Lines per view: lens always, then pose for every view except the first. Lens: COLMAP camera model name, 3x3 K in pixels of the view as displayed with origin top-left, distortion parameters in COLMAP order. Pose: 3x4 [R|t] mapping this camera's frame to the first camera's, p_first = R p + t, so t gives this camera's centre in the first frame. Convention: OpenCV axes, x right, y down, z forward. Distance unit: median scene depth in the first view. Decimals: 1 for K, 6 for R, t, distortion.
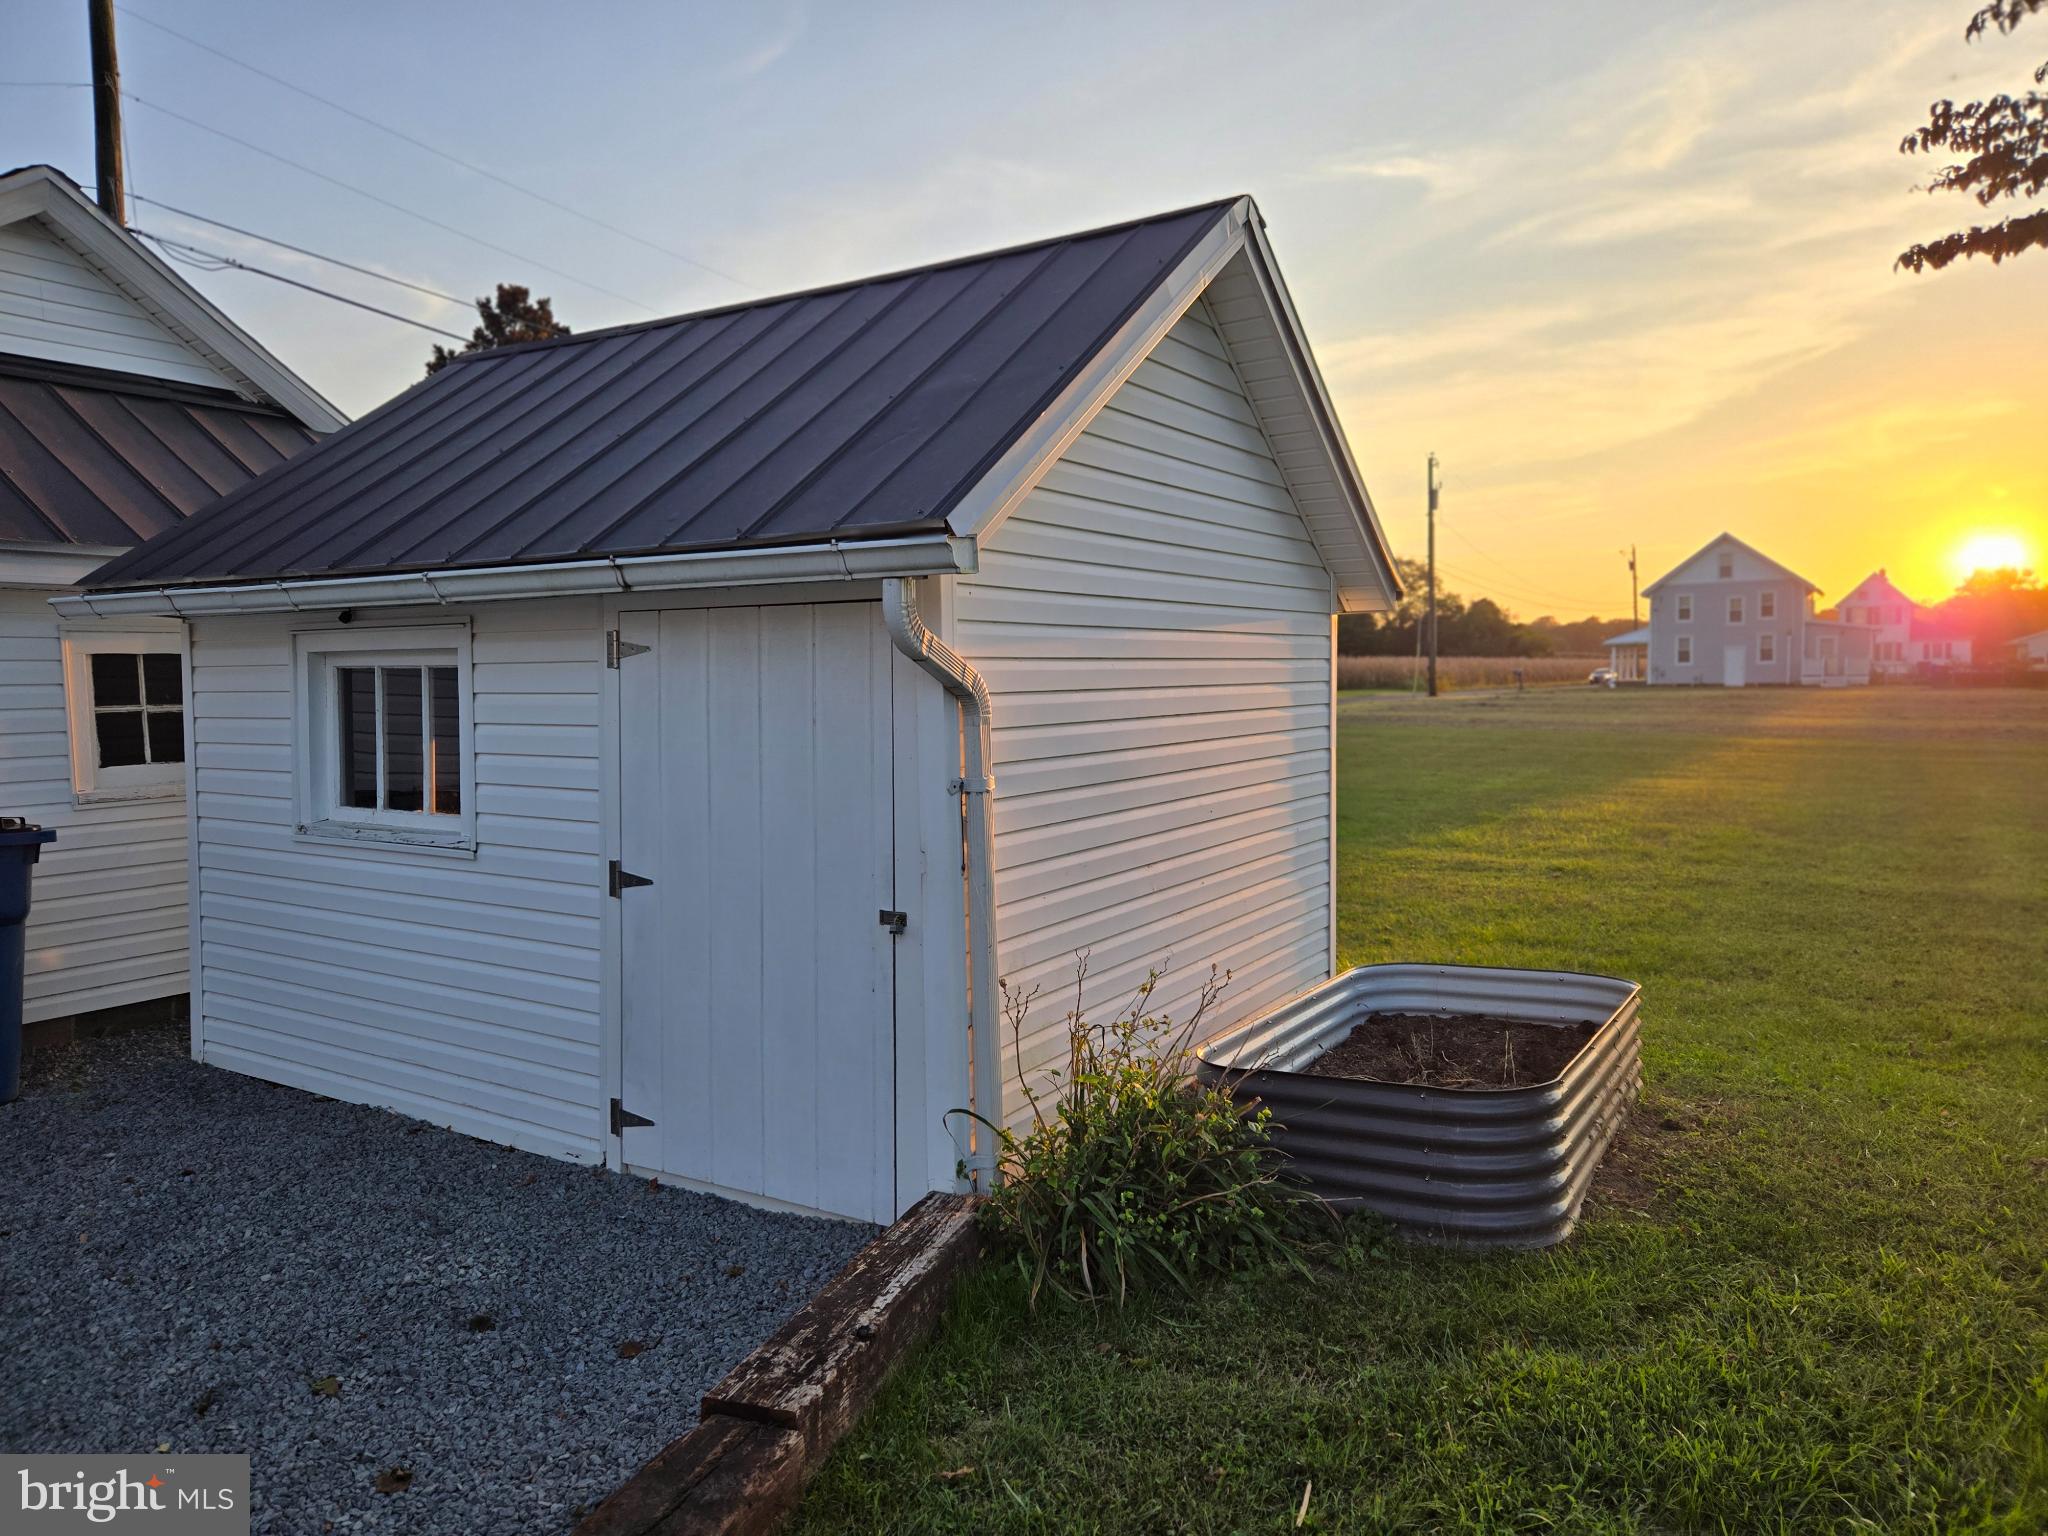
lens RADIAL K [[1388.2, 0, 1013.4], [0, 1388.2, 763.8], [0, 0, 1]] dist [0.043051, -0.016746]
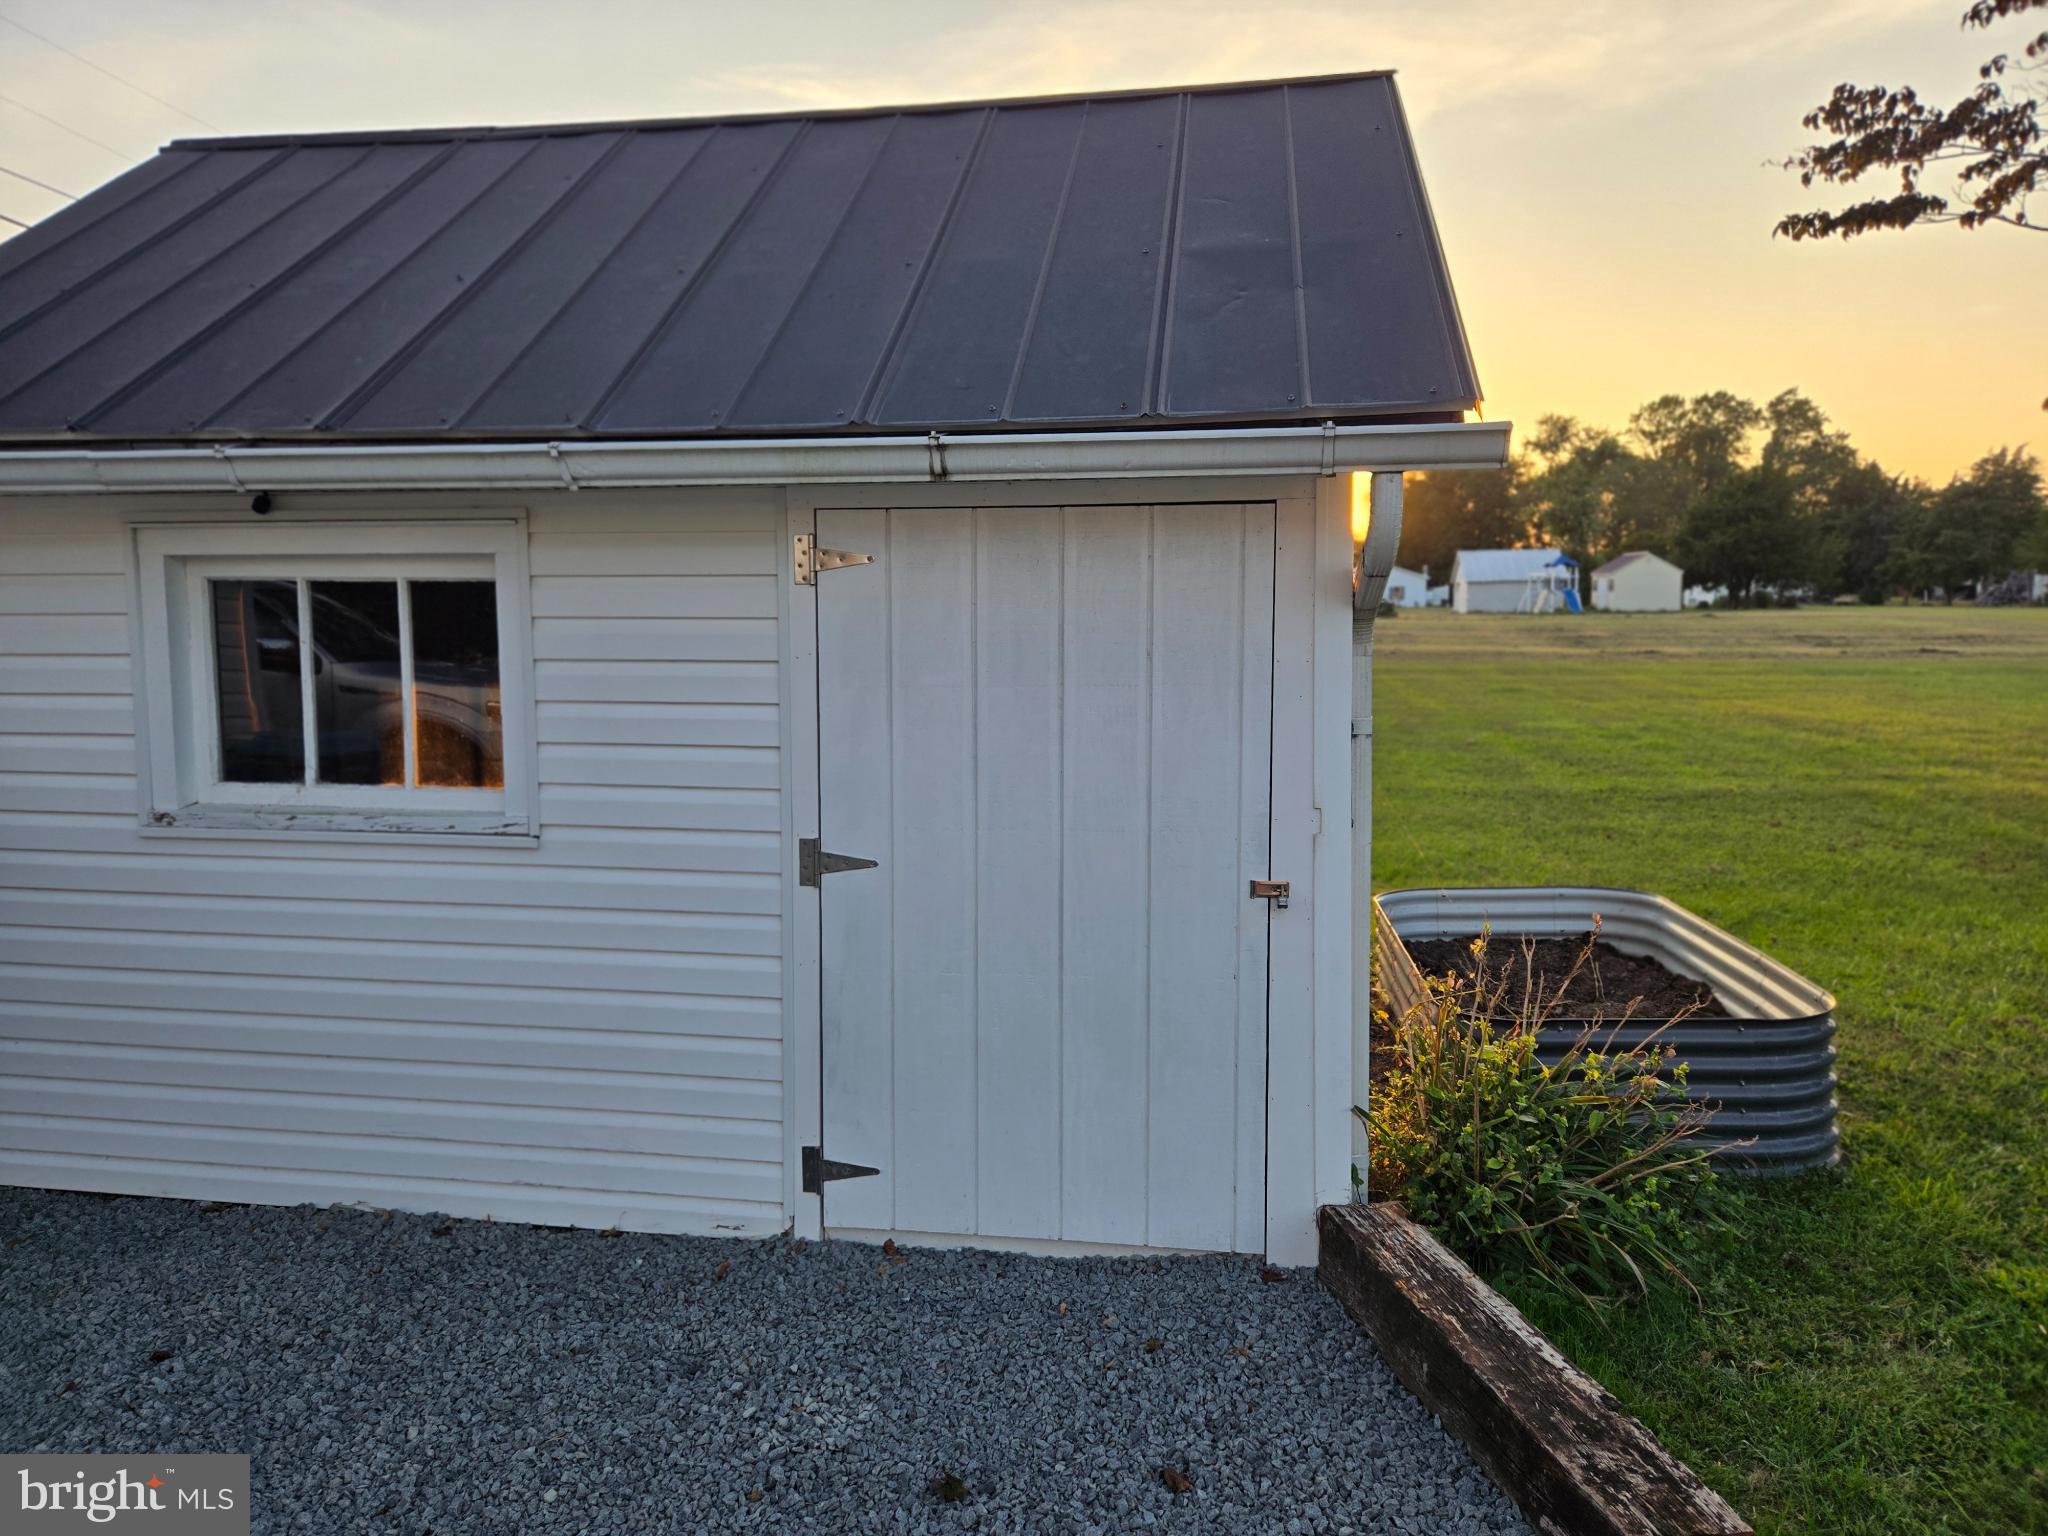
lens RADIAL K [[1388.2, 0, 1024.7], [0, 1388.2, 755.9], [0, 0, 1]] dist [0.043051, -0.016746]
pose [[0.917968, -0.037969, 0.394832, -0.471167], [0.019349, 0.998509, 0.051037, -0.012118], [-0.396181, -0.039211, 0.917335, 0.256947]]
